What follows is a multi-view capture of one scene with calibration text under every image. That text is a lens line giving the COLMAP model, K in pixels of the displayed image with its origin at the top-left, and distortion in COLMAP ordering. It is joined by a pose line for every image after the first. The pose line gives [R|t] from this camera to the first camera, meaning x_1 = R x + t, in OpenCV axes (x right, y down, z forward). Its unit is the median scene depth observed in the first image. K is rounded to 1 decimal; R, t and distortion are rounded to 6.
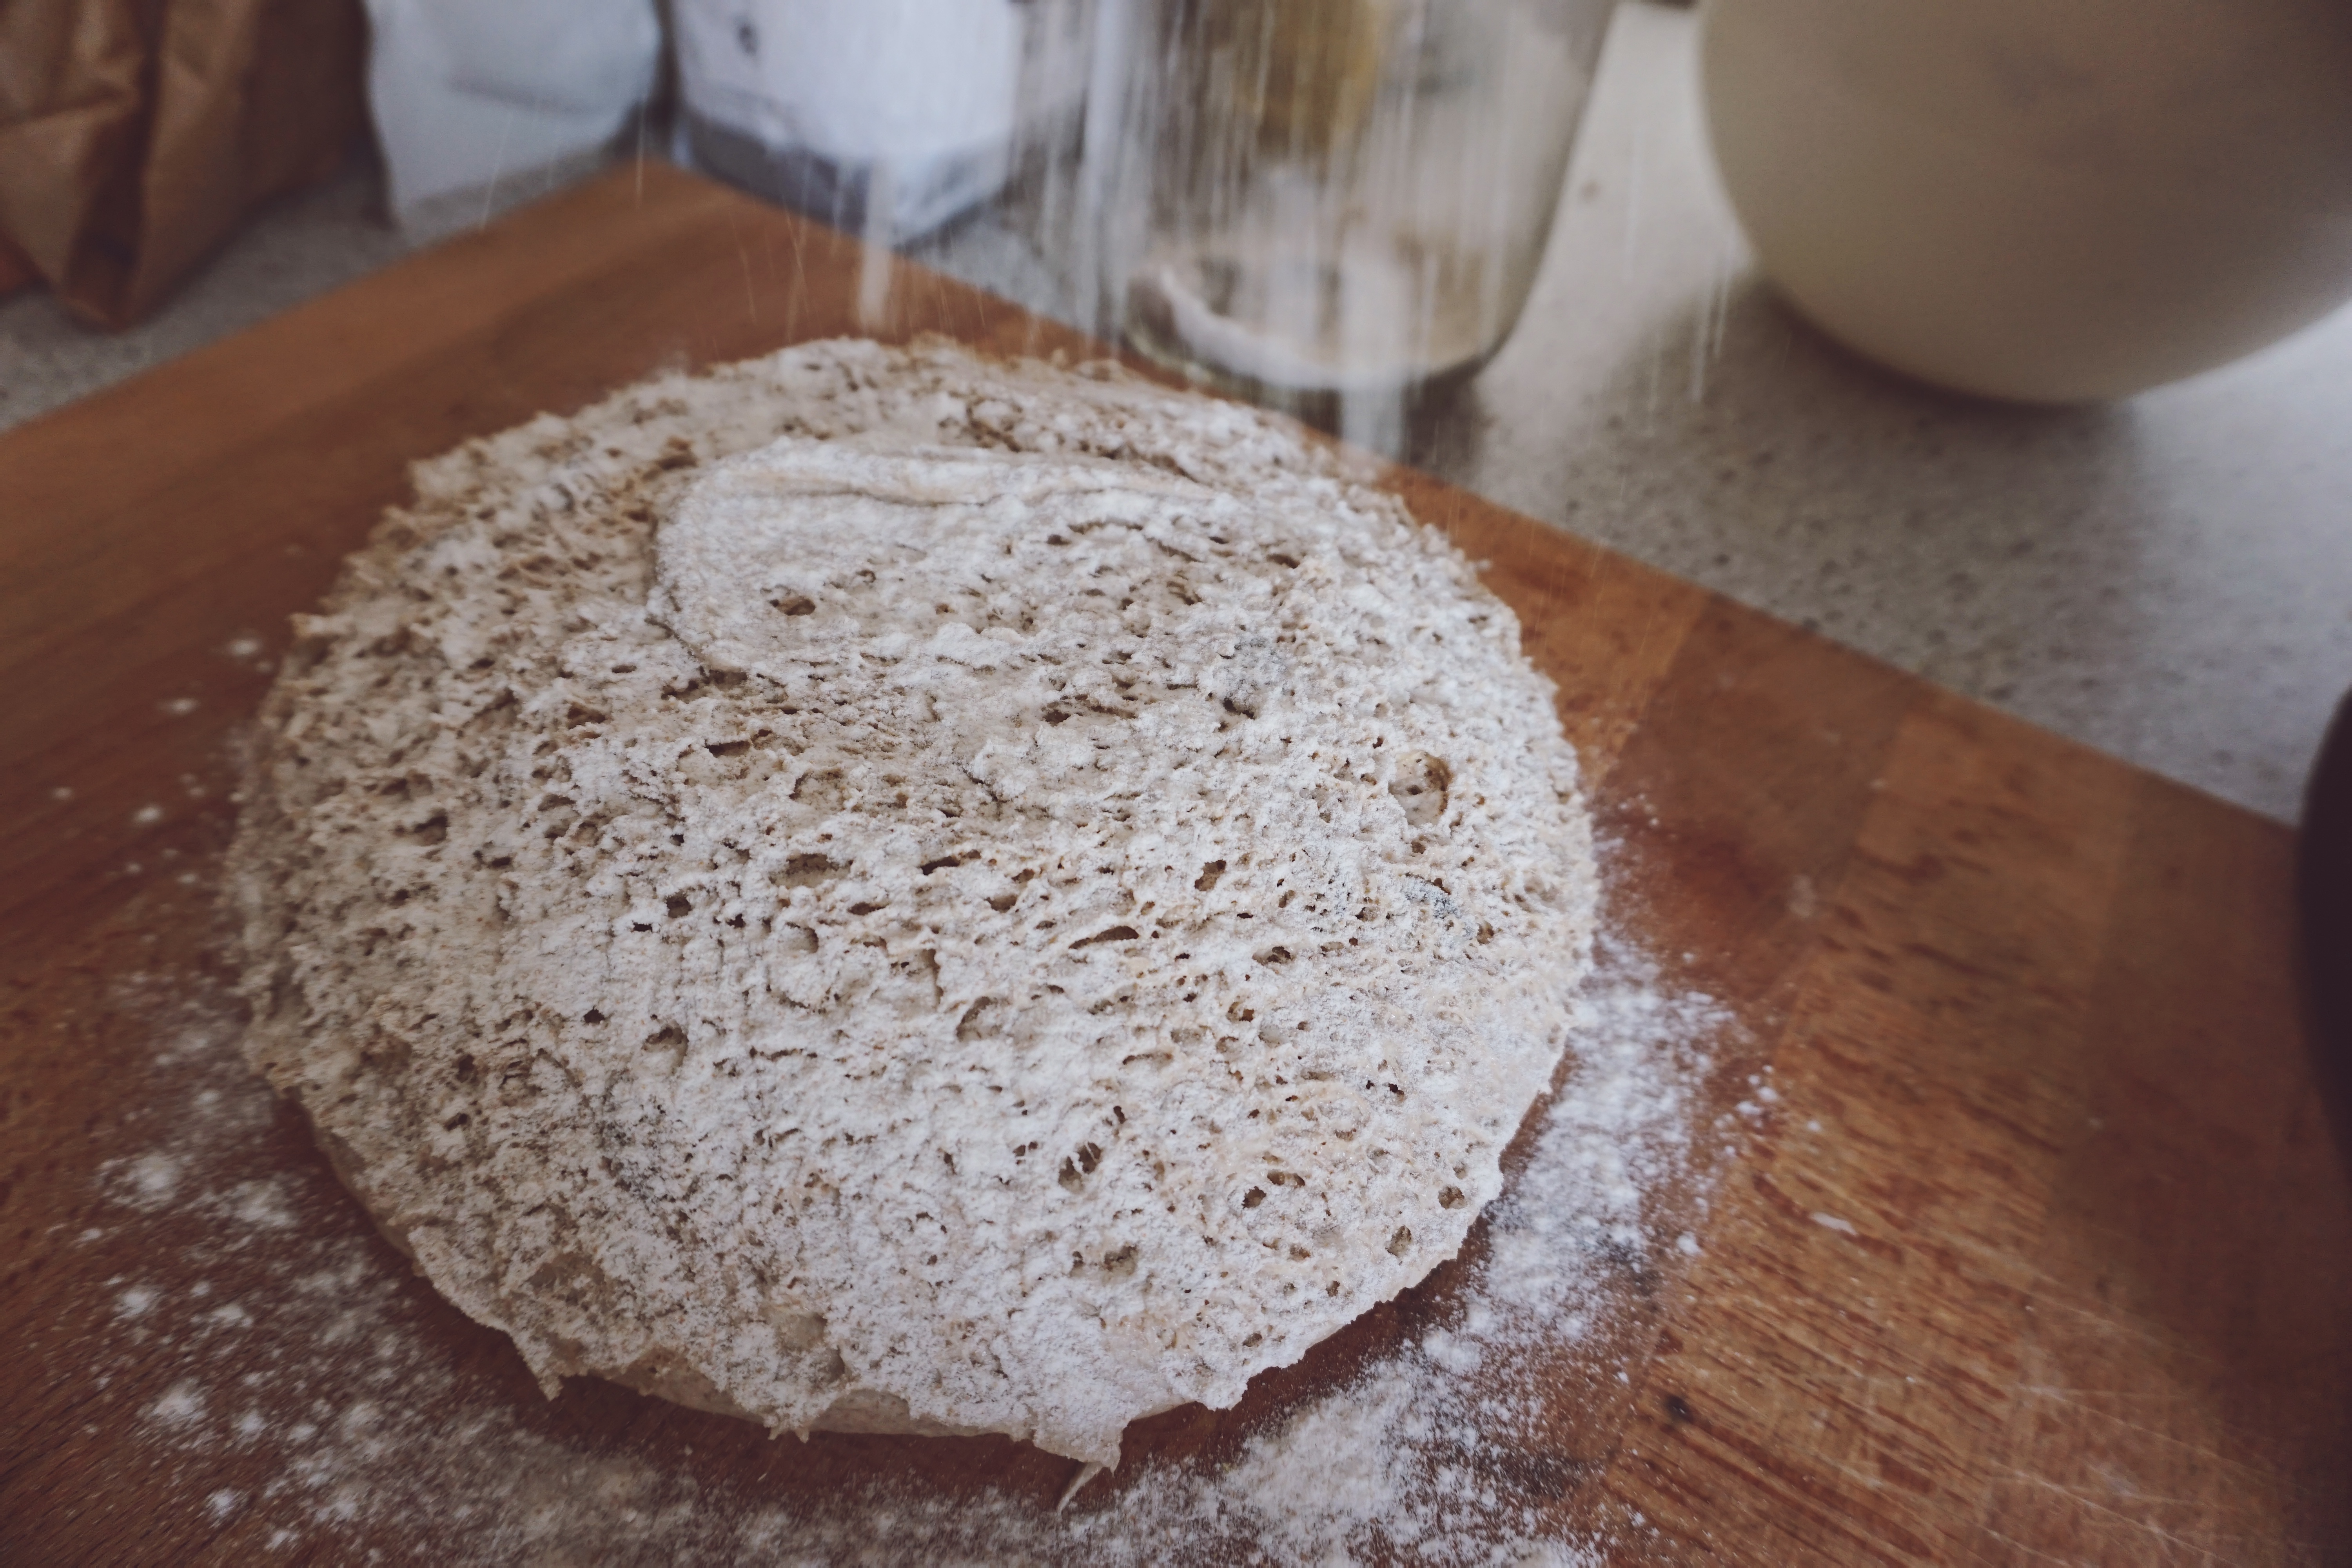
lens RADIAL K [[1533.2, 0, 1176.6], [0, 1533.2, 794.5], [0, 0, 1]] dist [-0.044941, 0.023063]
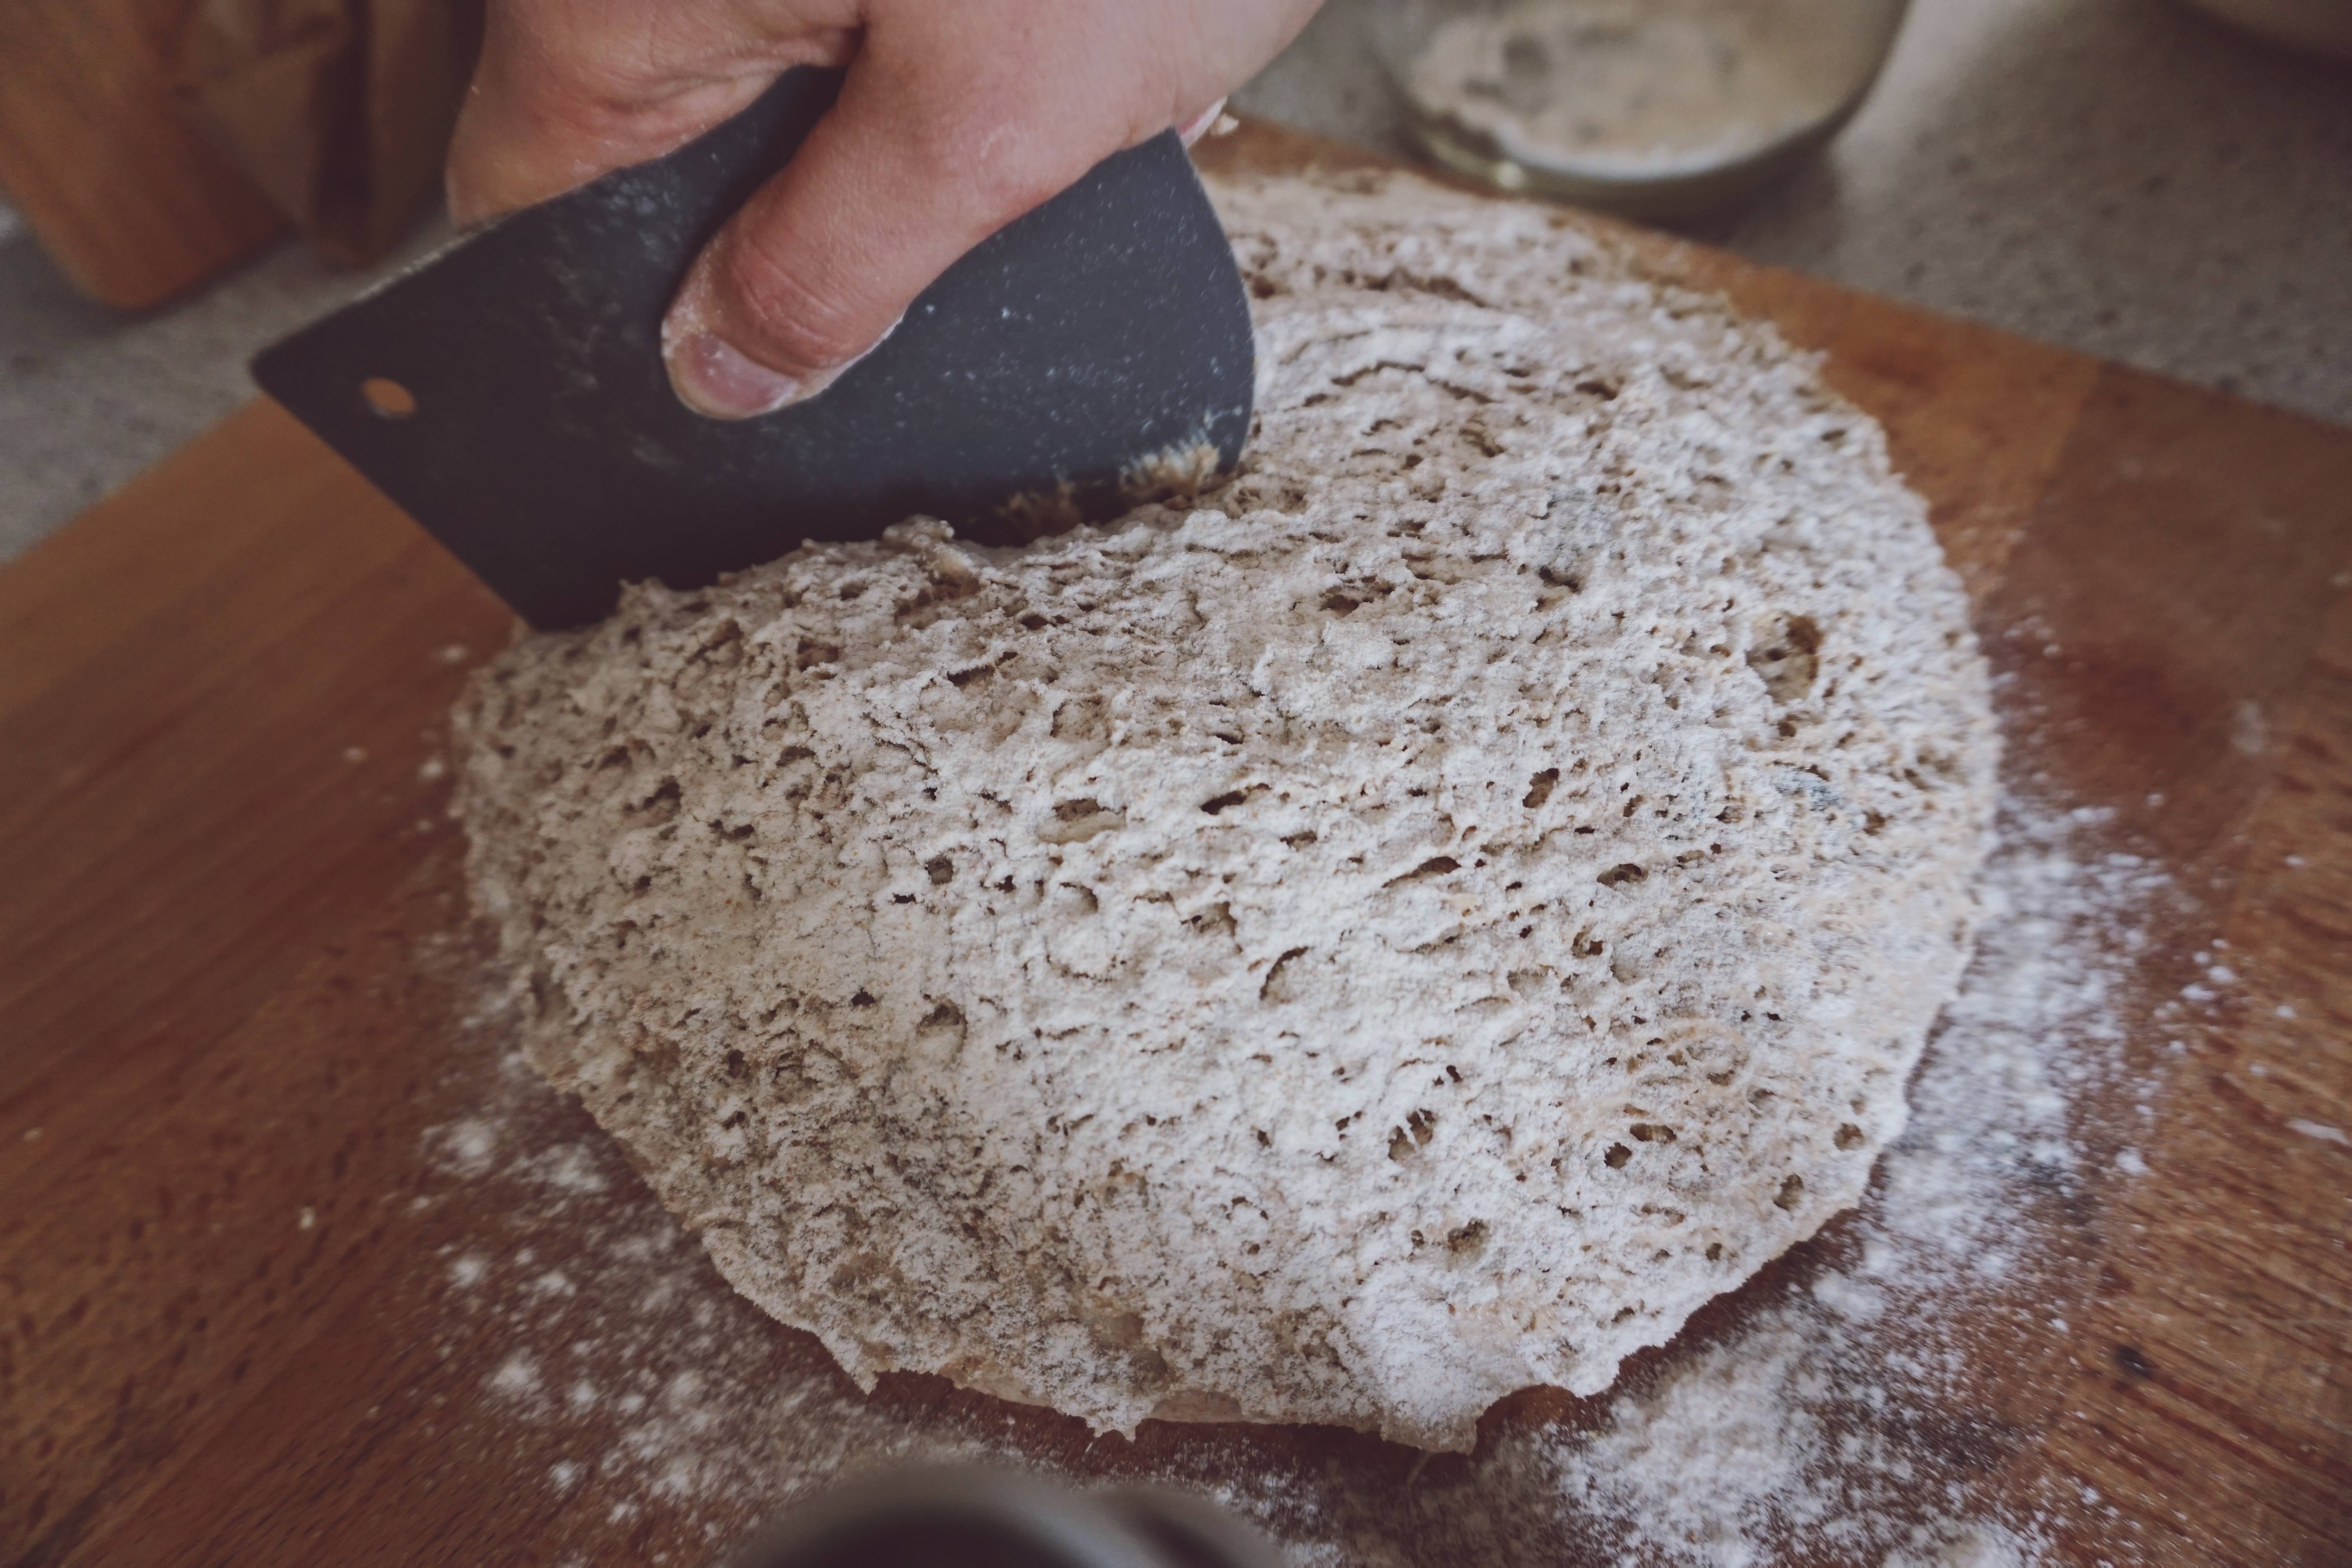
lens RADIAL K [[1533.2, 0, 1172.7], [0, 1533.2, 784.7], [0, 0, 1]] dist [-0.044941, 0.023063]
pose [[0.981110, -0.064927, -0.182228, -0.022441], [0.084564, 0.991169, 0.102141, -0.049258], [0.173987, -0.115622, 0.977937, 0.128787]]
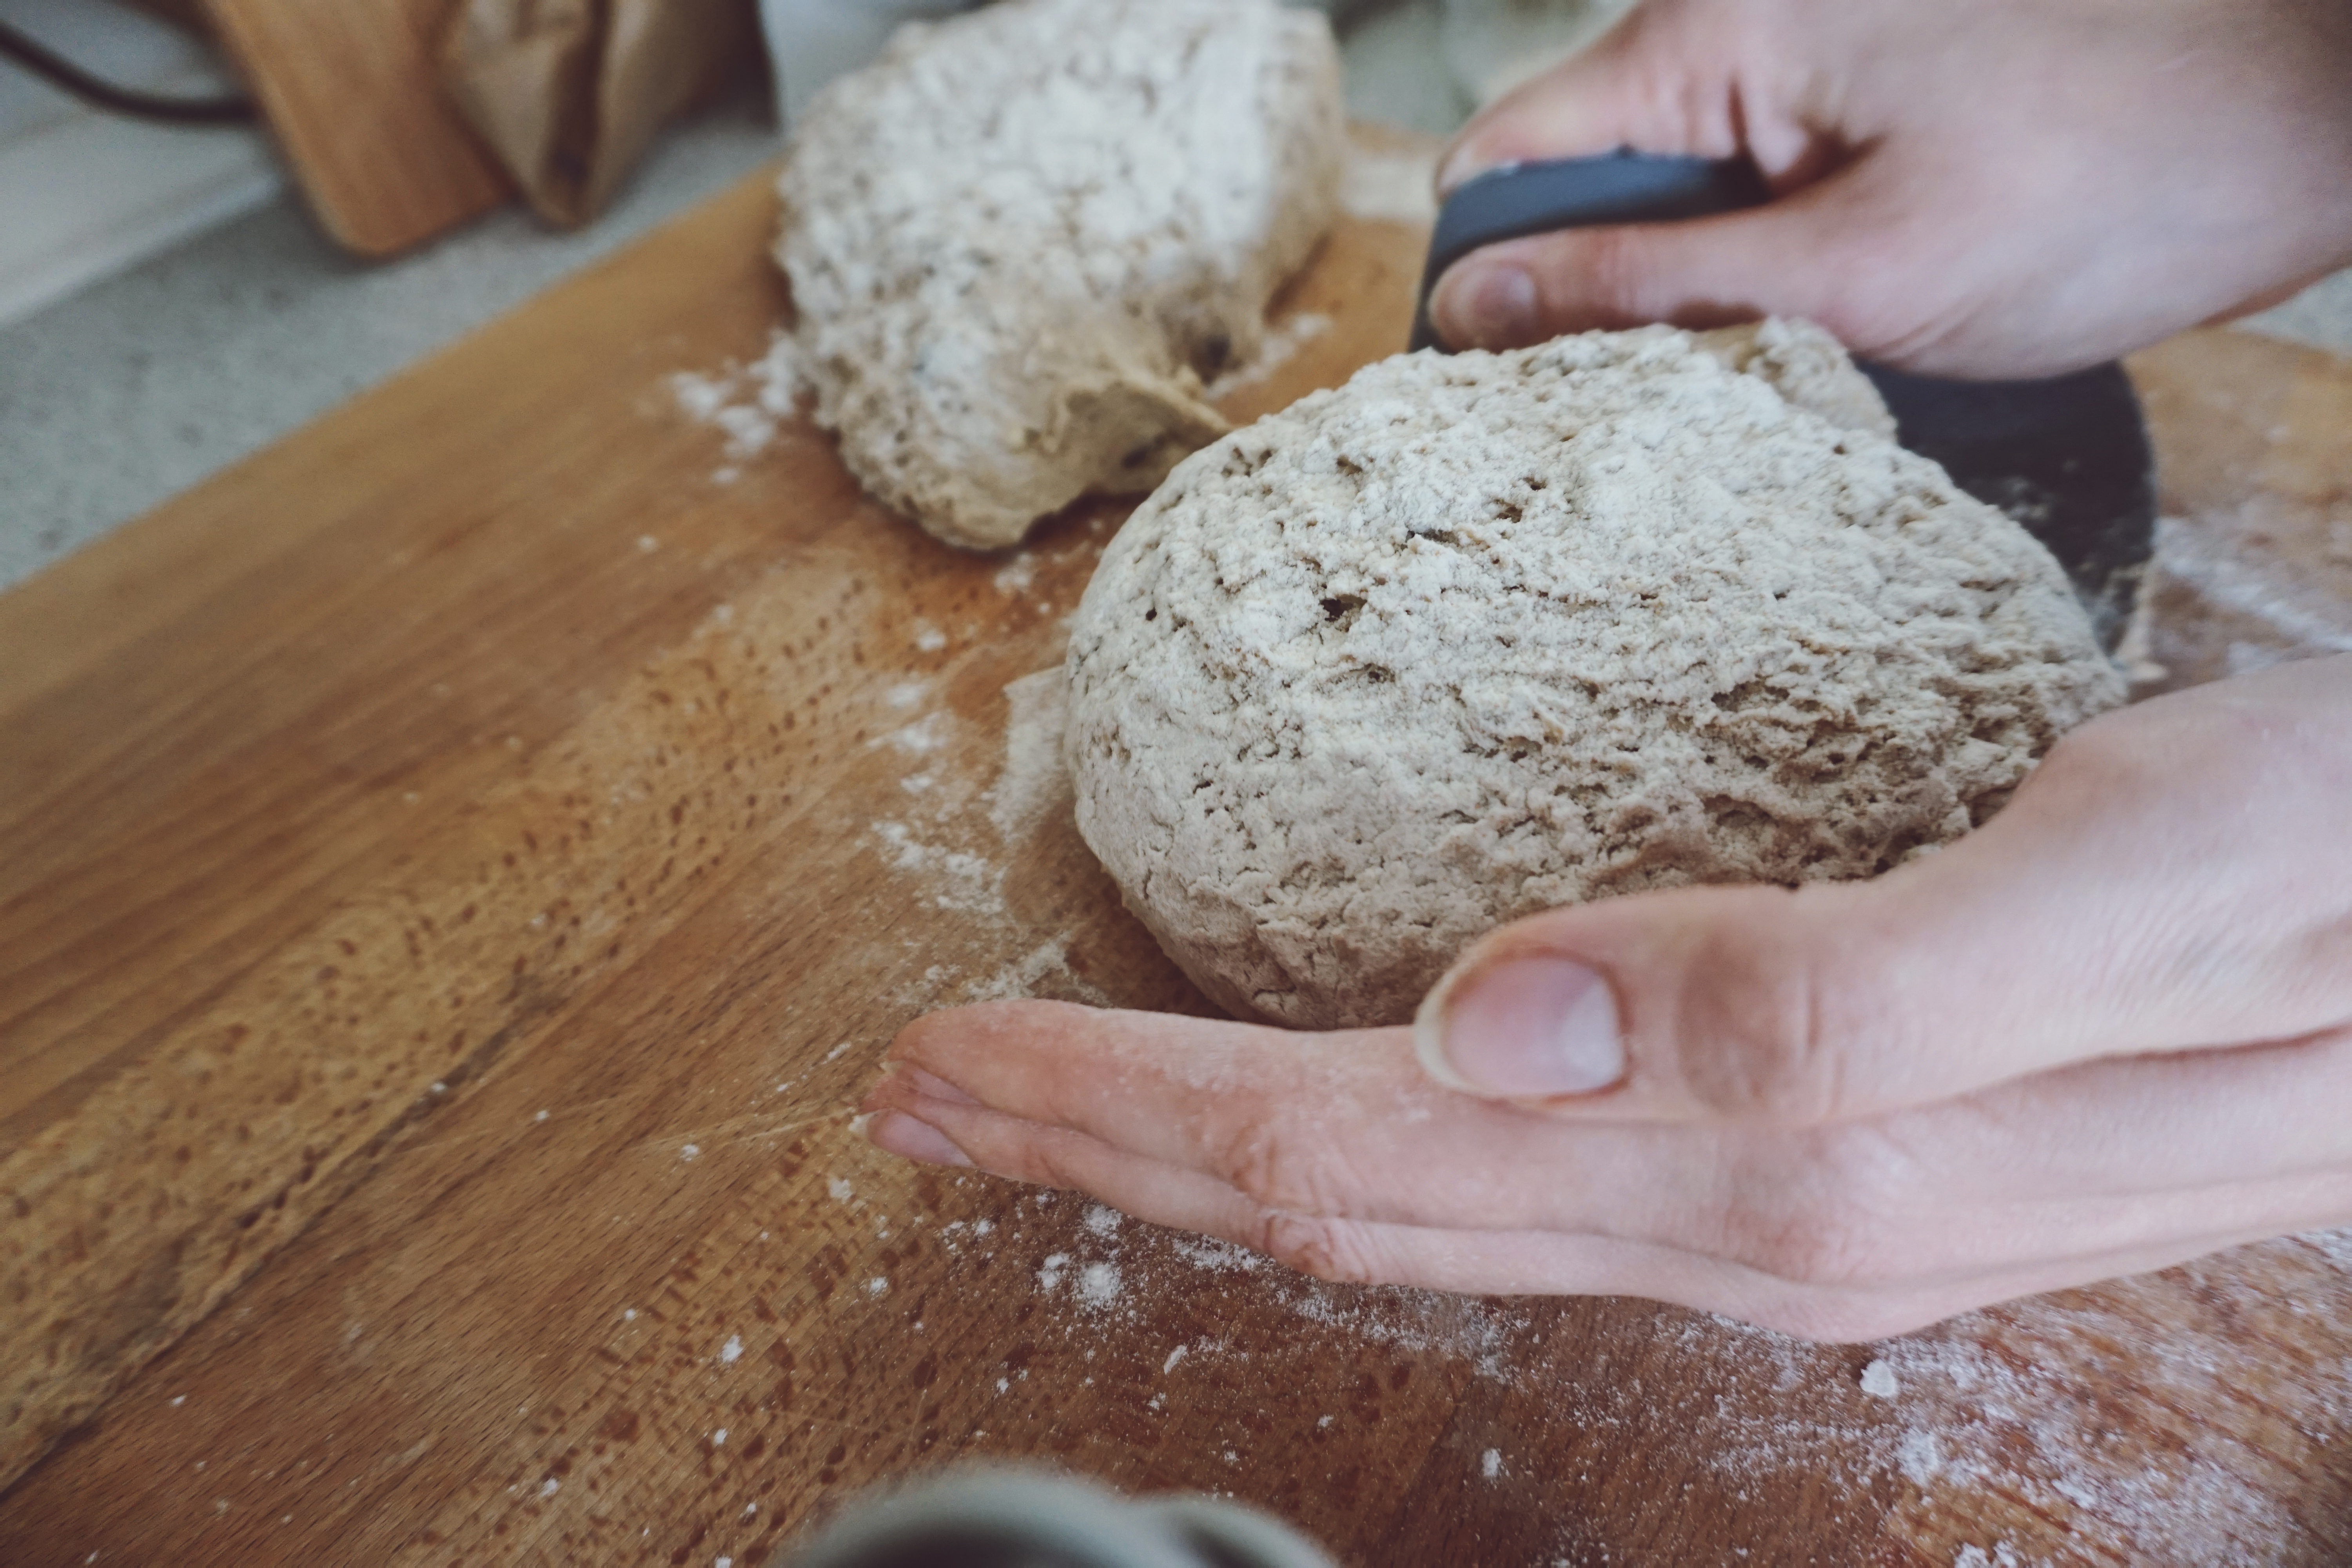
lens RADIAL K [[1533.2, 0, 1152.2], [0, 1533.2, 774.2], [0, 0, 1]] dist [-0.044941, 0.023063]
pose [[0.984276, -0.060866, -0.165817, -0.196728], [0.062920, 0.997993, 0.007153, 0.260701], [0.165049, -0.017474, 0.986131, -0.181096]]
